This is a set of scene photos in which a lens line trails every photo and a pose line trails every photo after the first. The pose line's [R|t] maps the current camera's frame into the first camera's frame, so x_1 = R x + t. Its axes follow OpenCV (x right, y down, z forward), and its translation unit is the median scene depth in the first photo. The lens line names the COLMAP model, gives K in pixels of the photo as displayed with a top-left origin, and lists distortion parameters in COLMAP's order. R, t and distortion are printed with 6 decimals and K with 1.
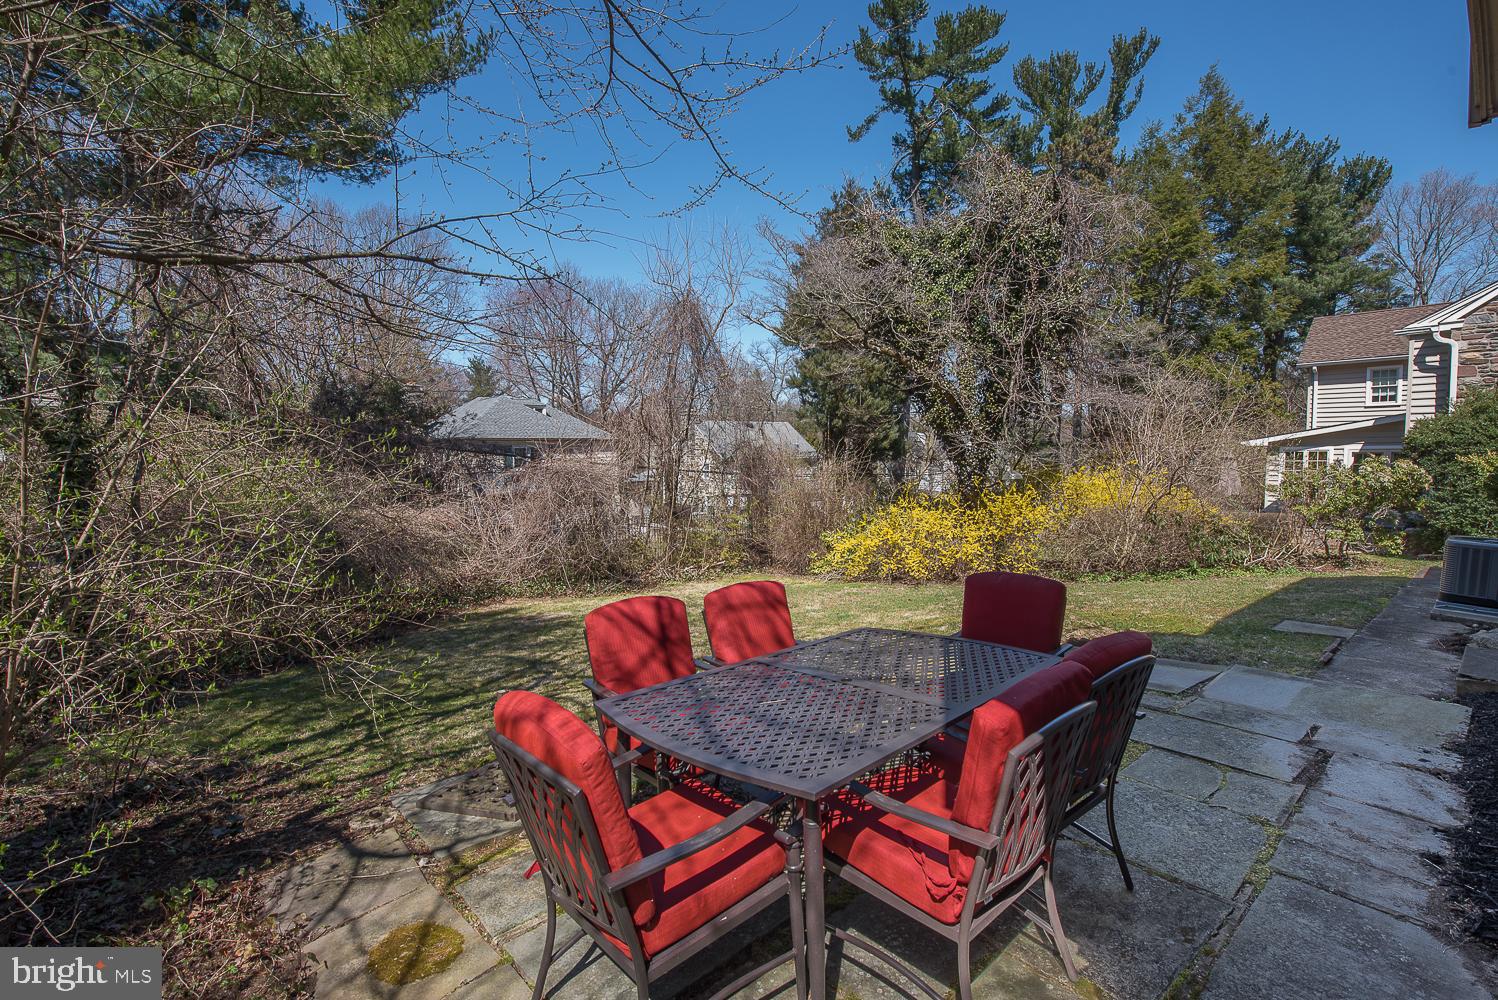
lens RADIAL K [[683.5, 0, 768.5], [0, 683.5, 512.4], [0, 0, 1]] dist [-0.016567, -0.000124]
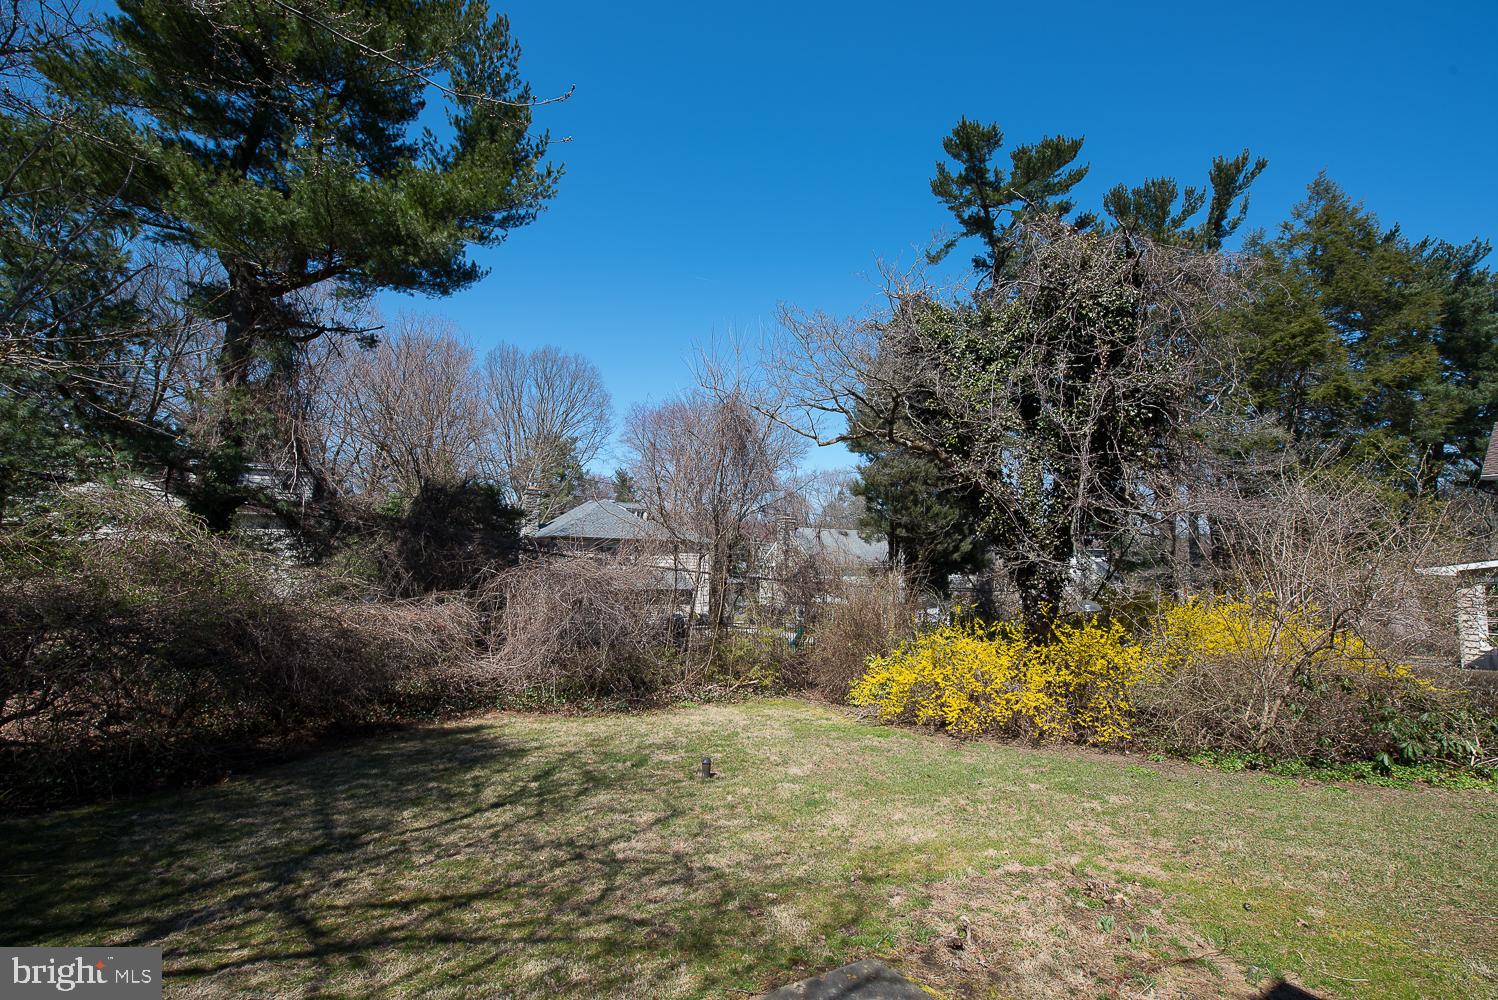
lens RADIAL K [[621.7, 0, 749.0], [0, 621.7, 500.0], [0, 0, 1]] dist [-0.017230, -0.003268]
pose [[0.978854, 0.019653, -0.203614, 0.066931], [-0.055574, 0.983486, -0.172239, -0.015857], [0.196867, 0.179912, 0.963782, 0.128633]]
